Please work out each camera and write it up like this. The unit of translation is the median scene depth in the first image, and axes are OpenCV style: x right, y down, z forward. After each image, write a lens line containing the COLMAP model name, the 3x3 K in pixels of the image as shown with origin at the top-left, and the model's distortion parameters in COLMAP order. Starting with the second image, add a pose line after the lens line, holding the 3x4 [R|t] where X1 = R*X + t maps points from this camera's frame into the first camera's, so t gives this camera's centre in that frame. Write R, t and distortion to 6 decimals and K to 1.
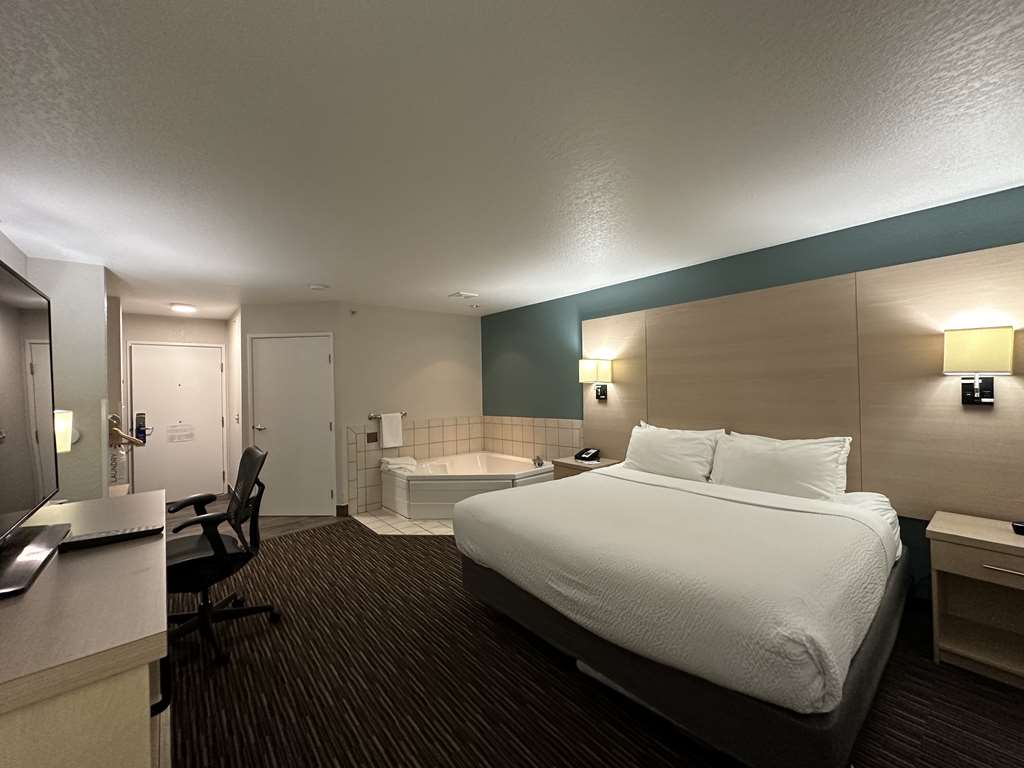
lens RADIAL K [[408.5, 0, 511.4], [0, 408.5, 391.6], [0, 0, 1]] dist [-0.001976, -0.000191]
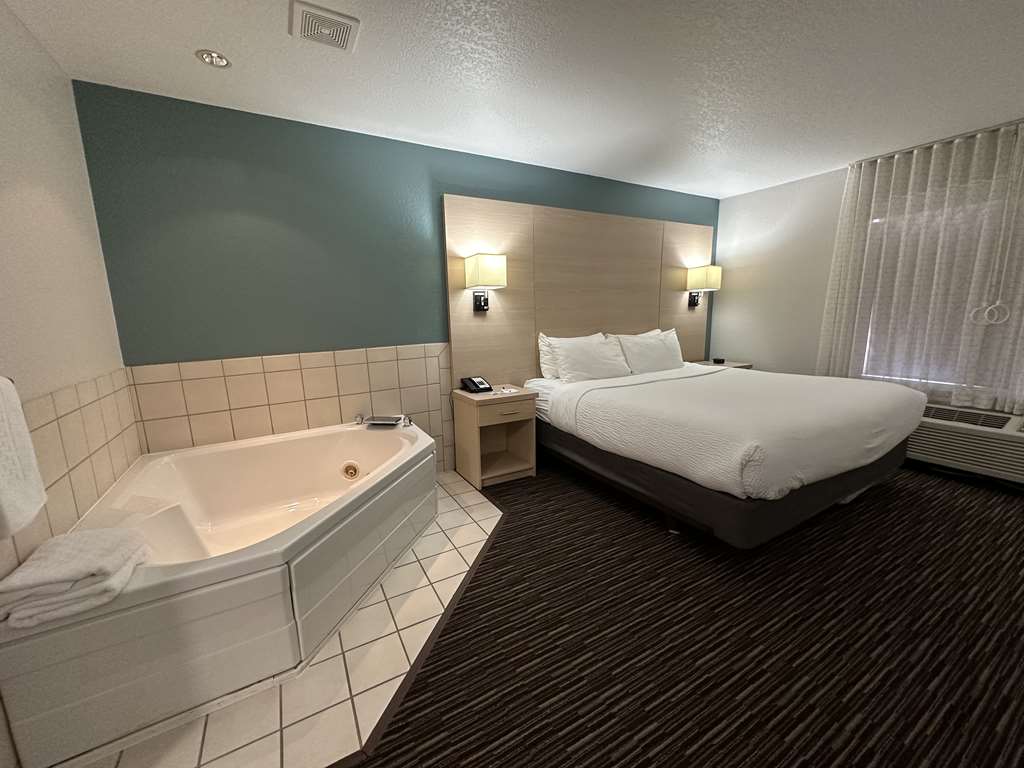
lens RADIAL K [[408.5, 0, 514.2], [0, 408.5, 385.7], [0, 0, 1]] dist [-0.001976, -0.000191]
pose [[0.176464, -0.182681, 0.967206, -0.536211], [0.019316, 0.983080, 0.182155, 0.017597], [-0.984117, -0.013462, 0.177007, 0.799184]]
